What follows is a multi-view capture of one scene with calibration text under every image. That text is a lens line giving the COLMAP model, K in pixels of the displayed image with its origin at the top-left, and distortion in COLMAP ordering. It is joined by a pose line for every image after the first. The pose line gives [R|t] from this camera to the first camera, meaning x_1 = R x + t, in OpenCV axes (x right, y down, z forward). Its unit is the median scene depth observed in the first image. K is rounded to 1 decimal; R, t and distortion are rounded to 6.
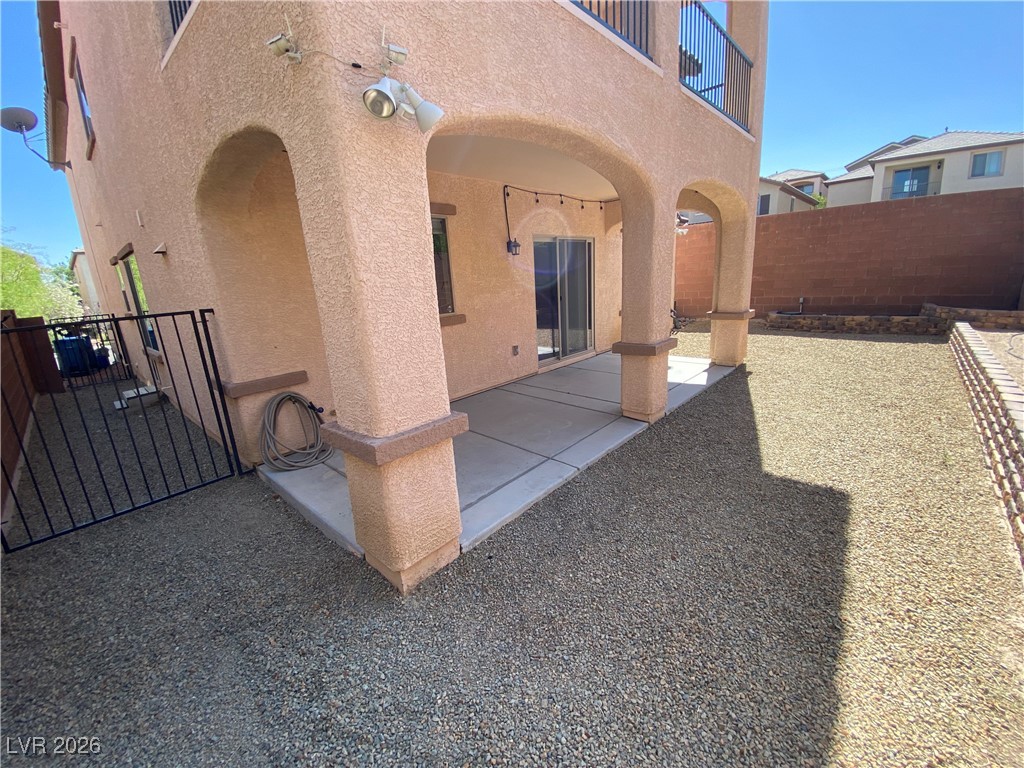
lens RADIAL K [[415.8, 0, 505.4], [0, 415.8, 380.3], [0, 0, 1]] dist [0.004332, -0.013243]
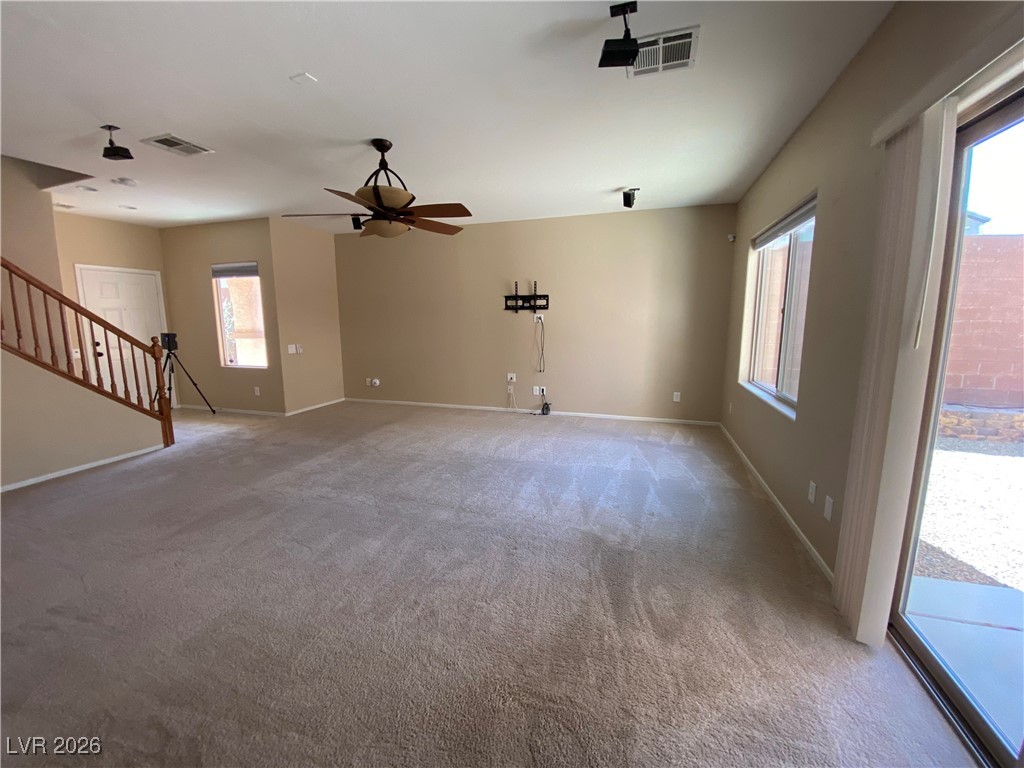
lens RADIAL K [[415.8, 0, 511.4], [0, 415.8, 383.2], [0, 0, 1]] dist [0.004332, -0.013243]
pose [[0.904632, -0.001350, 0.426191, -0.174027], [0.048564, 0.993808, -0.099932, -0.436787], [-0.423418, 0.111099, 0.899097, 1.963884]]
